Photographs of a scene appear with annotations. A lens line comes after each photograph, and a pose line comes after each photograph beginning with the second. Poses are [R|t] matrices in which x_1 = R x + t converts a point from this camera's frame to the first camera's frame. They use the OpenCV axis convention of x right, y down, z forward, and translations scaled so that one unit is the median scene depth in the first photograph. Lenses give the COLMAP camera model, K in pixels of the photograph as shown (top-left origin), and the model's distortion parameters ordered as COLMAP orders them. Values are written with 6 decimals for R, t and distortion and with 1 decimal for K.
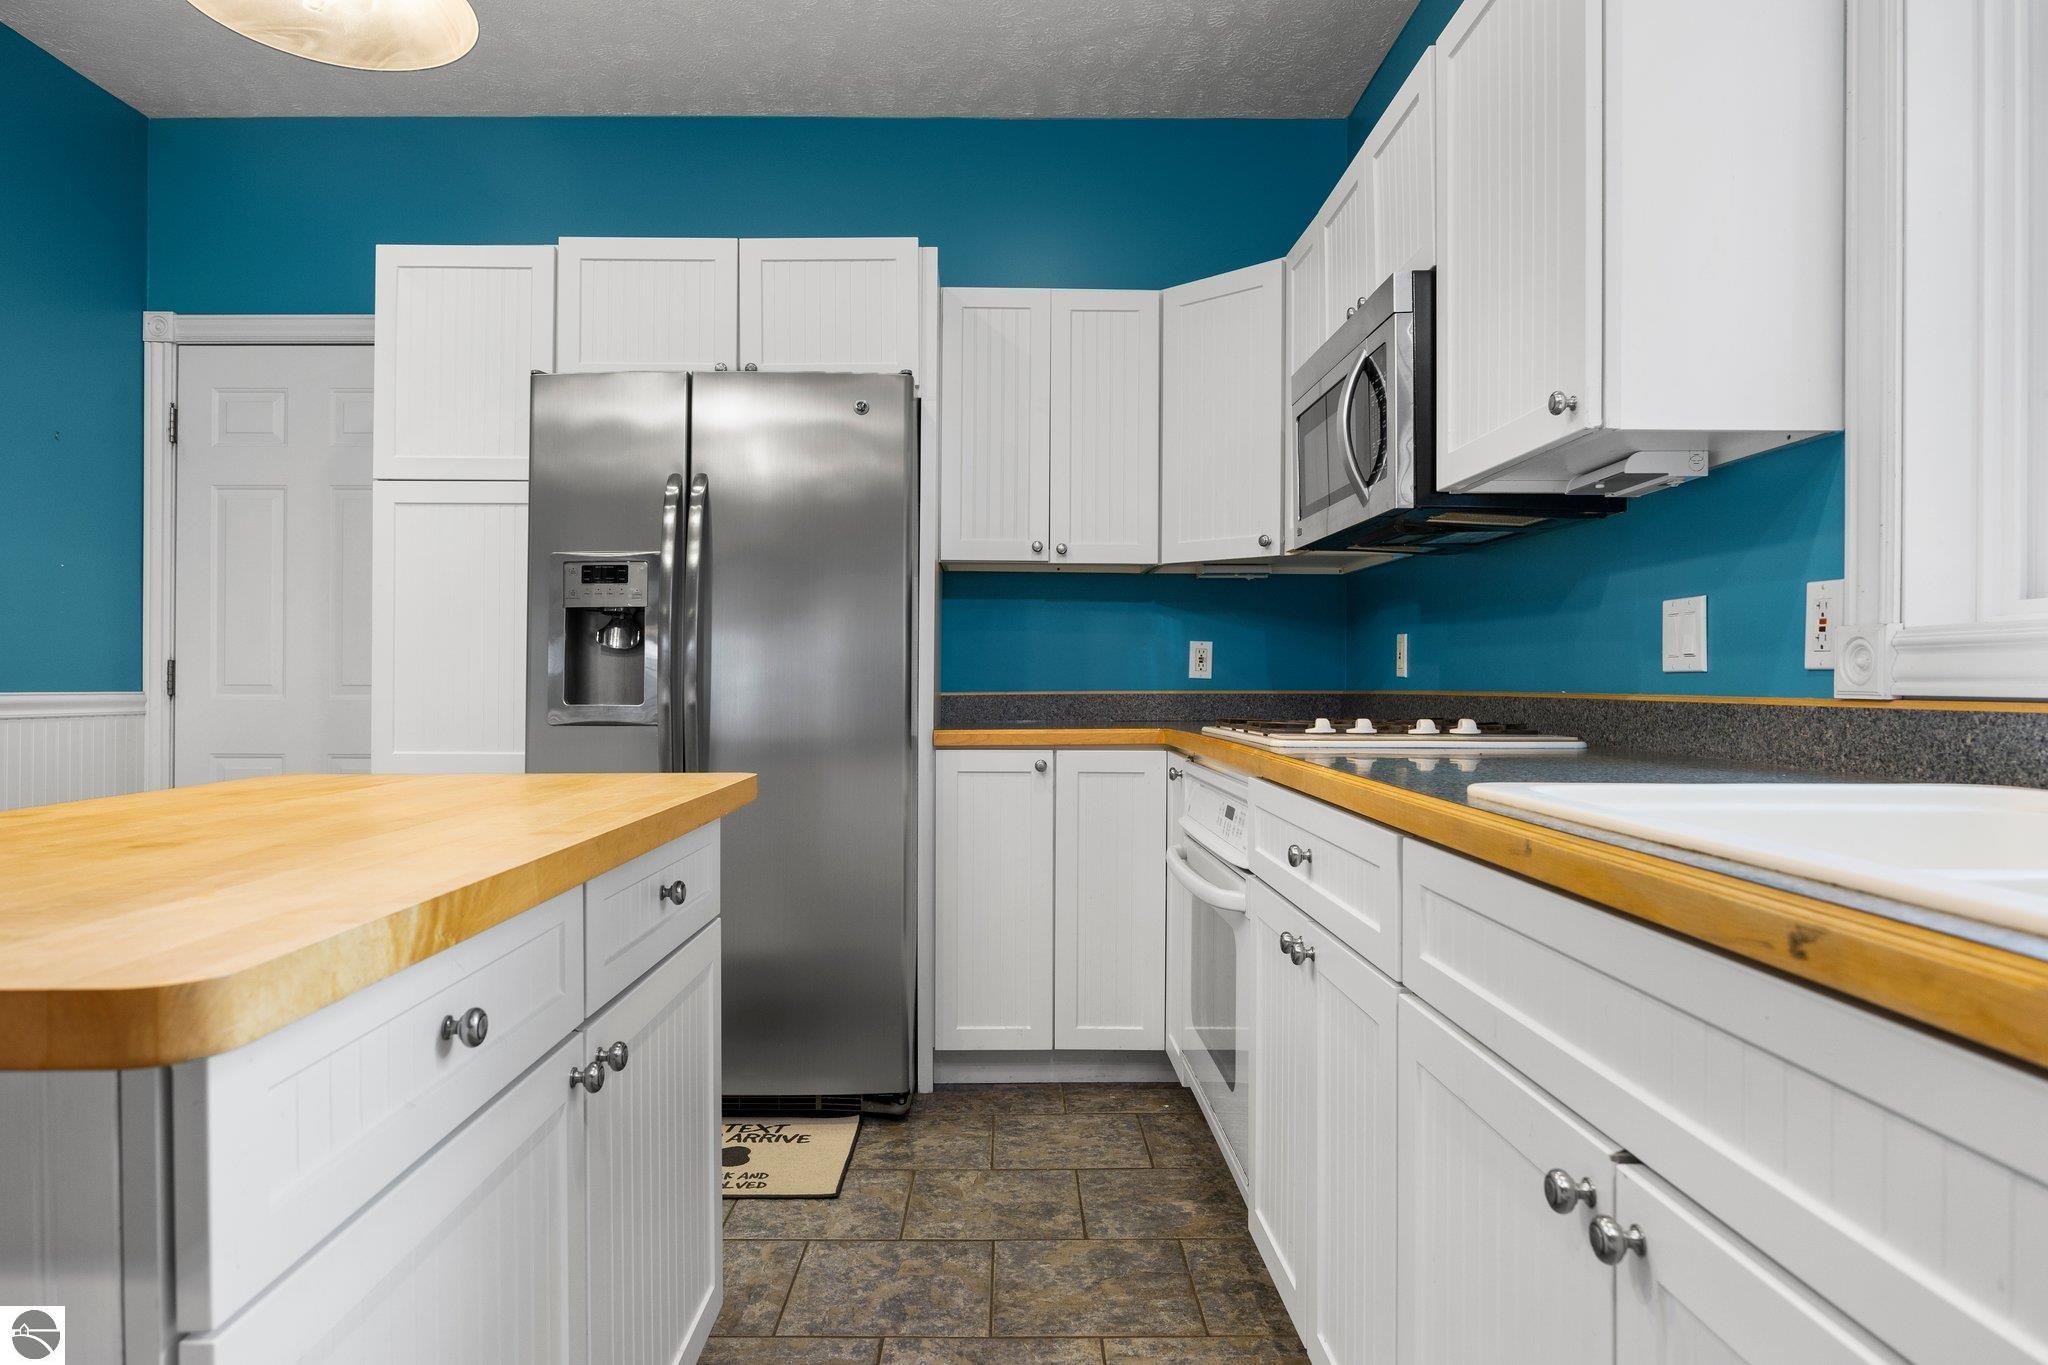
lens RADIAL K [[1212.8, 0, 1017.9], [0, 1212.8, 685.7], [0, 0, 1]] dist [-0.002199, 0.003170]
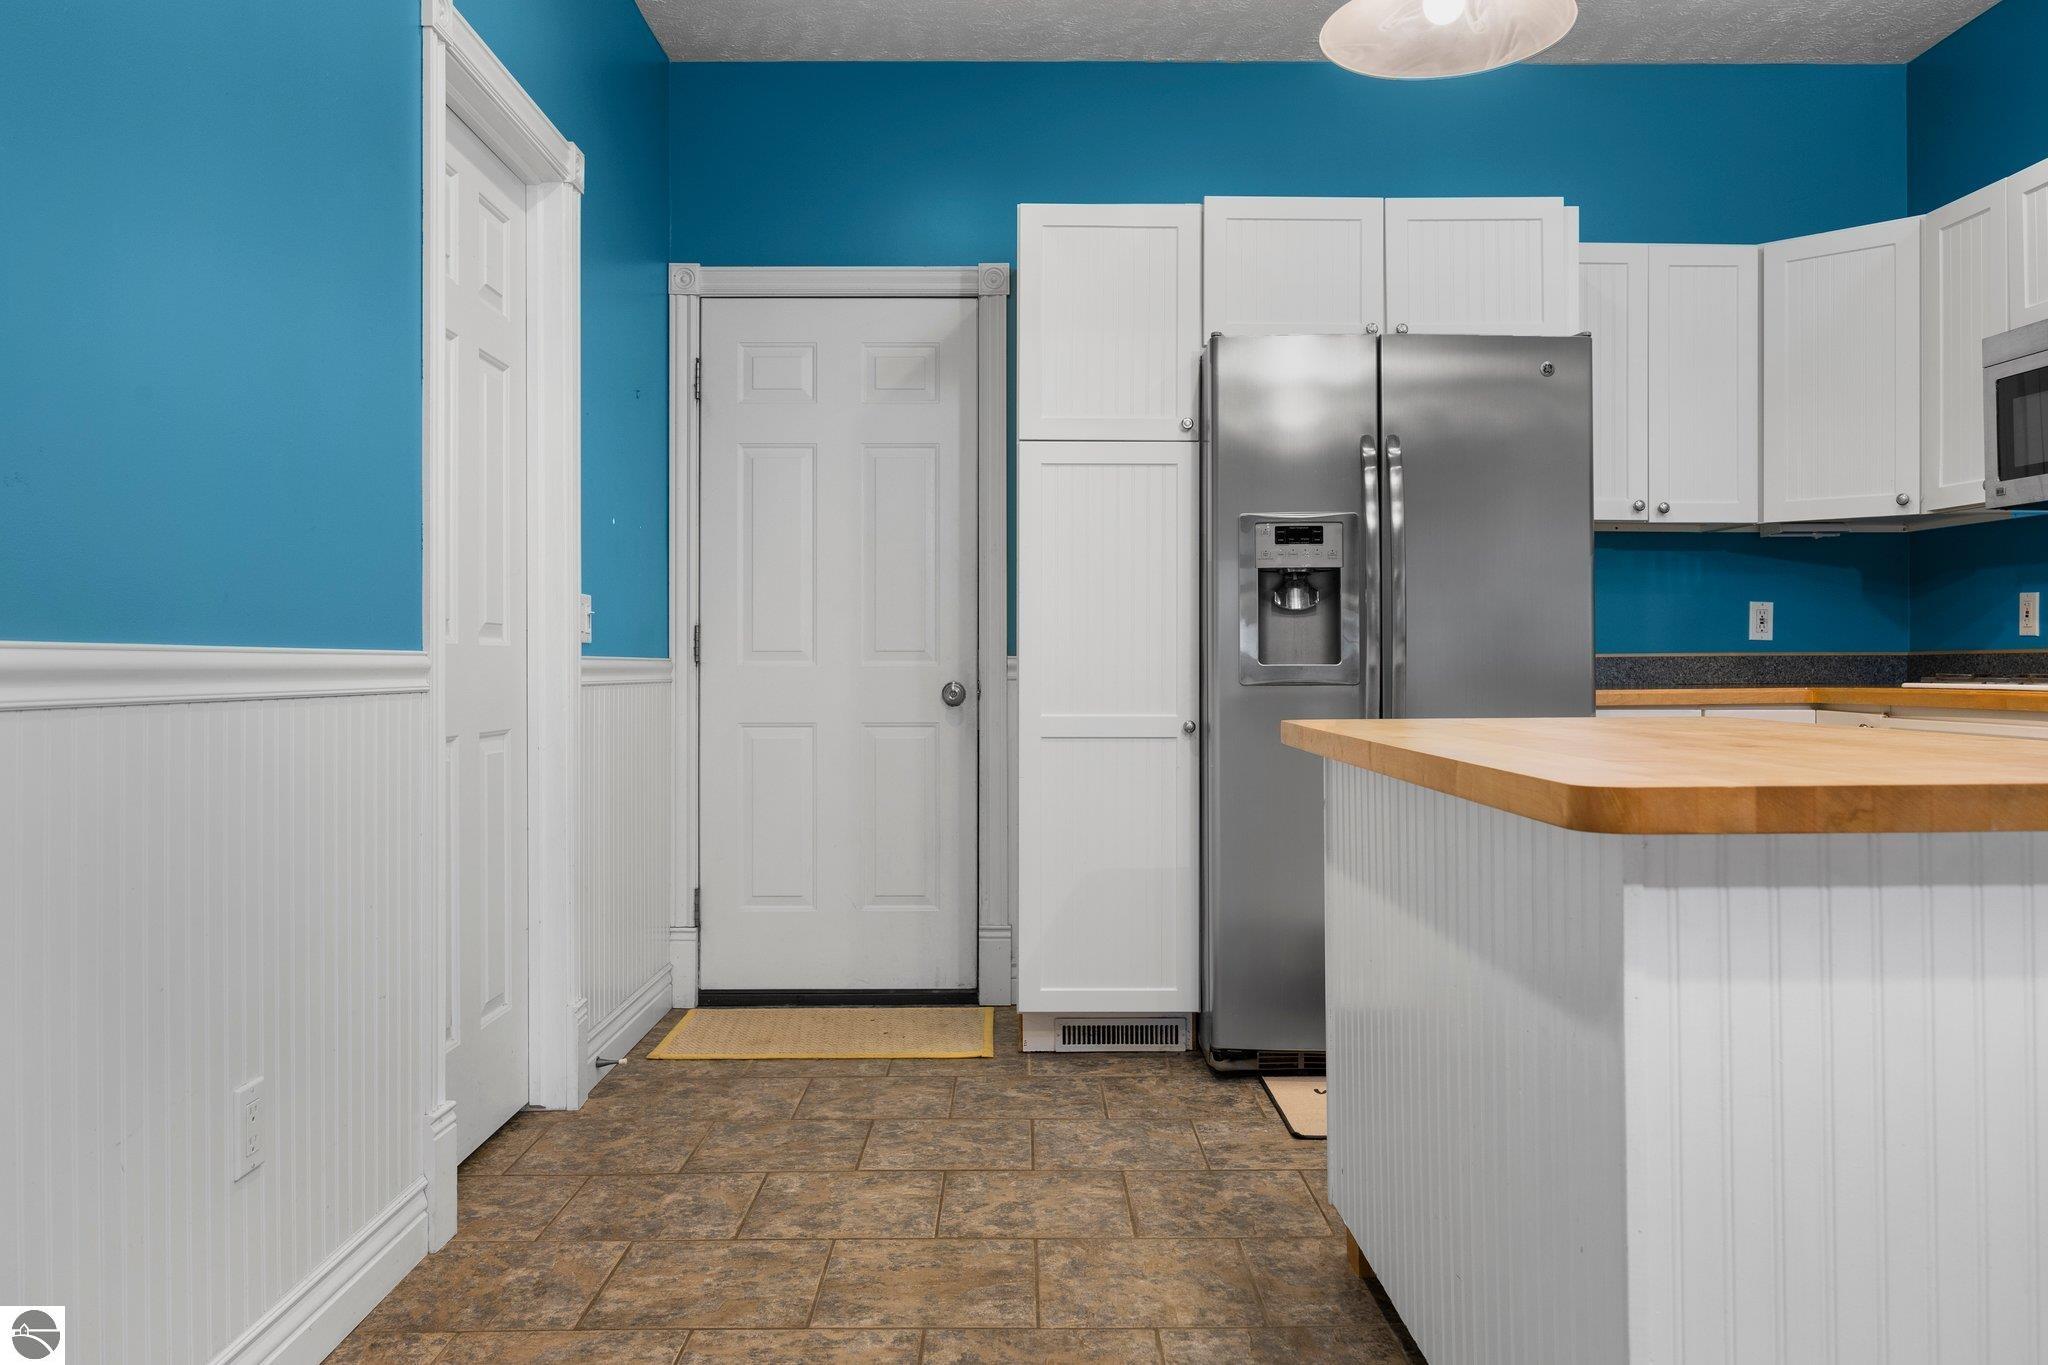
lens RADIAL K [[1486.1, 0, 1037.9], [0, 1486.1, 654.5], [0, 0, 1]] dist [-0.003422, 0.003166]
pose [[0.999909, -0.004217, 0.012806, -0.540092], [0.004336, 0.999948, -0.009227, 0.016699], [-0.012767, 0.009282, 0.999875, -0.216668]]
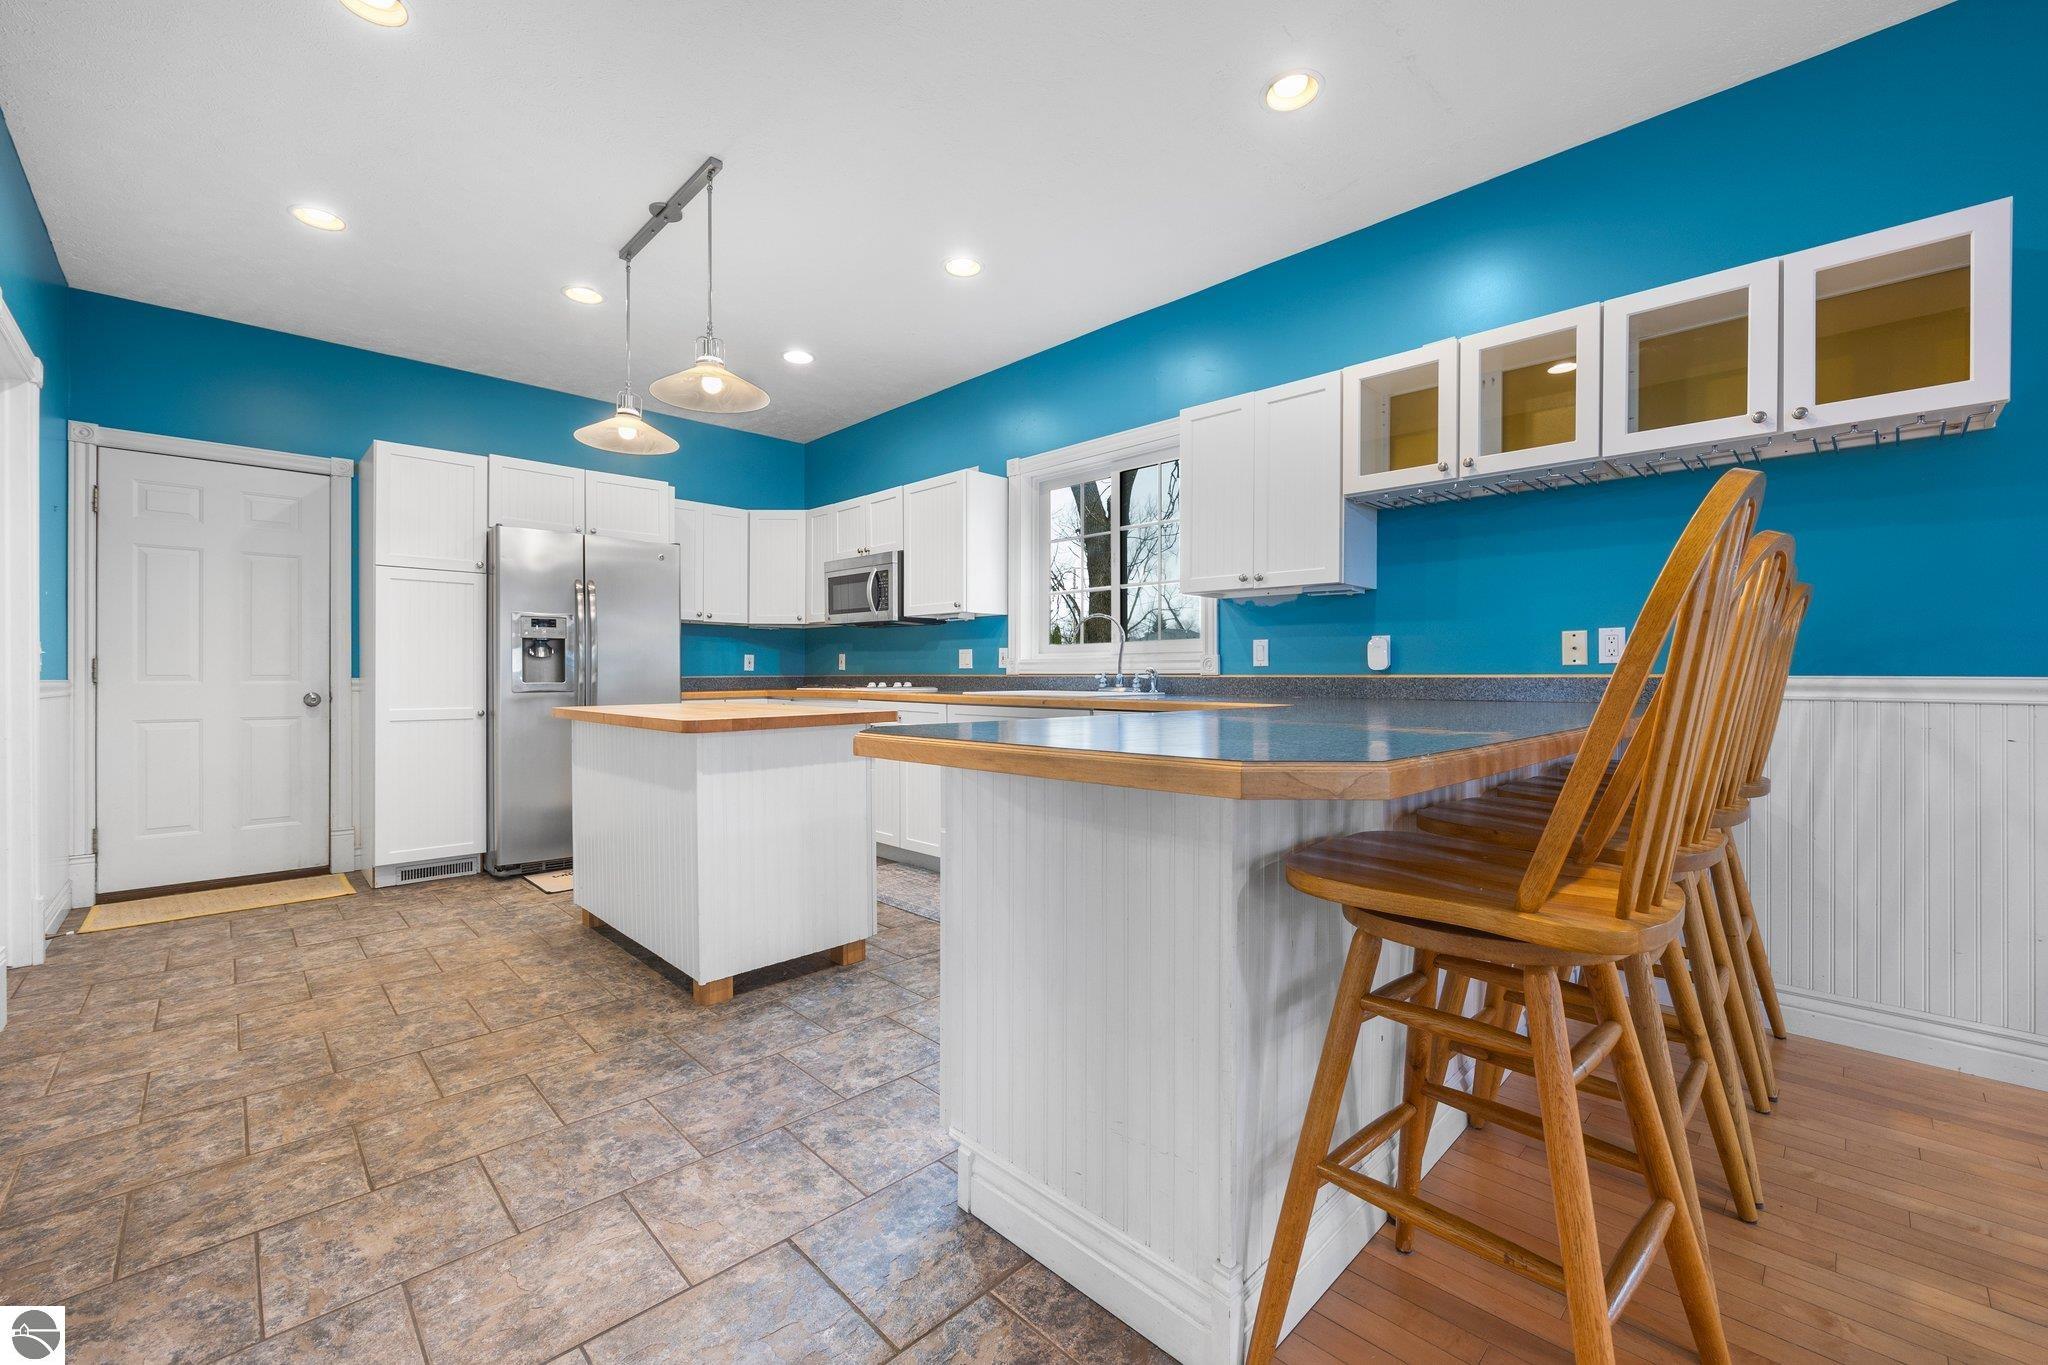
lens RADIAL K [[824.5, 0, 1011.1], [0, 824.5, 673.1], [0, 0, 1]] dist [0.001391, 0.000032]
pose [[0.723948, -0.001928, 0.689852, -0.710629], [0.005294, 0.999982, -0.002760, 0.006456], [-0.689834, 0.005650, 0.723946, -0.612062]]
